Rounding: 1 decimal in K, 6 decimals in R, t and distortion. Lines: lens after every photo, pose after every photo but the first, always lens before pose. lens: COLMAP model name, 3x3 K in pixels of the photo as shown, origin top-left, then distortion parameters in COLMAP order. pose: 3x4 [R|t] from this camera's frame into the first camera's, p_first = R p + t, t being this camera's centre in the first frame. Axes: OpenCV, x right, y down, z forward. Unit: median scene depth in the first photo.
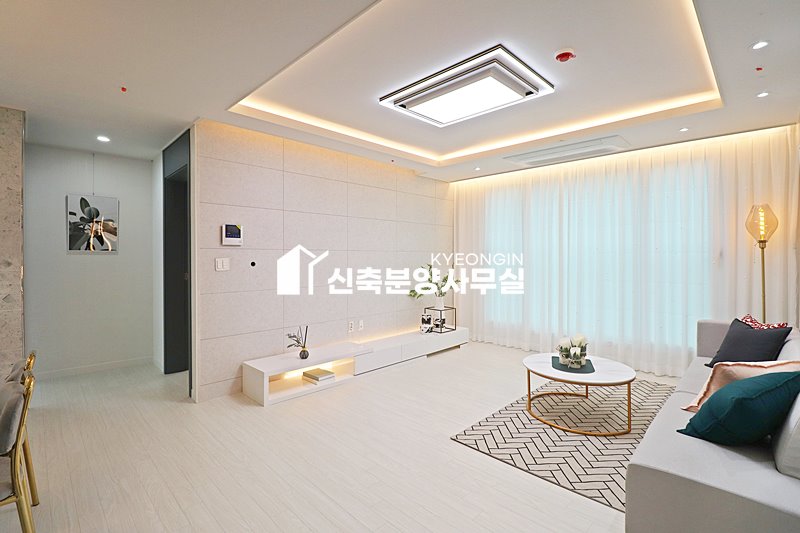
lens RADIAL K [[369.0, 0, 398.7], [0, 369.0, 264.4], [0, 0, 1]] dist [-0.004166, -0.004600]
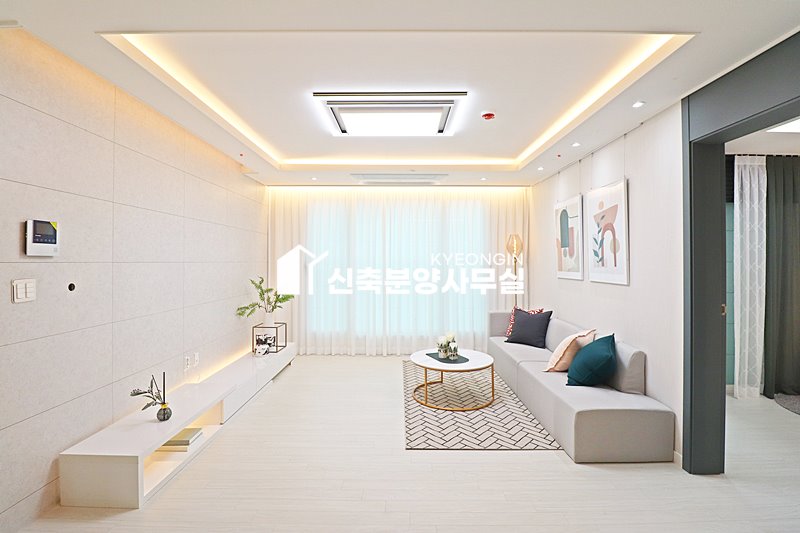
lens RADIAL K [[369.0, 0, 398.1], [0, 369.0, 262.5], [0, 0, 1]] dist [-0.004166, -0.004600]
pose [[0.718026, -0.000743, 0.696016, -0.451759], [0.015023, 0.999783, -0.014431, -0.025994], [-0.695855, 0.020818, 0.717881, 0.203002]]
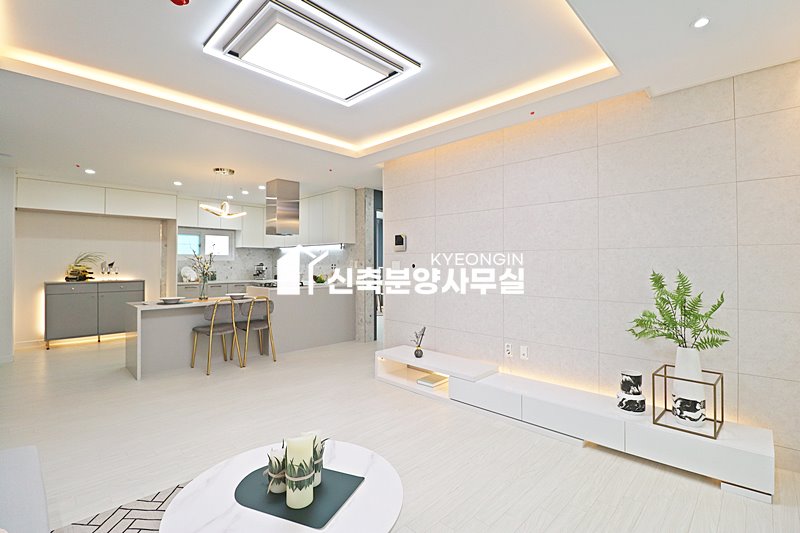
lens RADIAL K [[369.0, 0, 398.4], [0, 369.0, 258.9], [0, 0, 1]] dist [-0.004166, -0.004600]
pose [[0.005711, -0.013592, -0.999891, 0.850202], [-0.023650, 0.999626, -0.013724, -0.006246], [0.999704, 0.023726, 0.005388, 1.005962]]
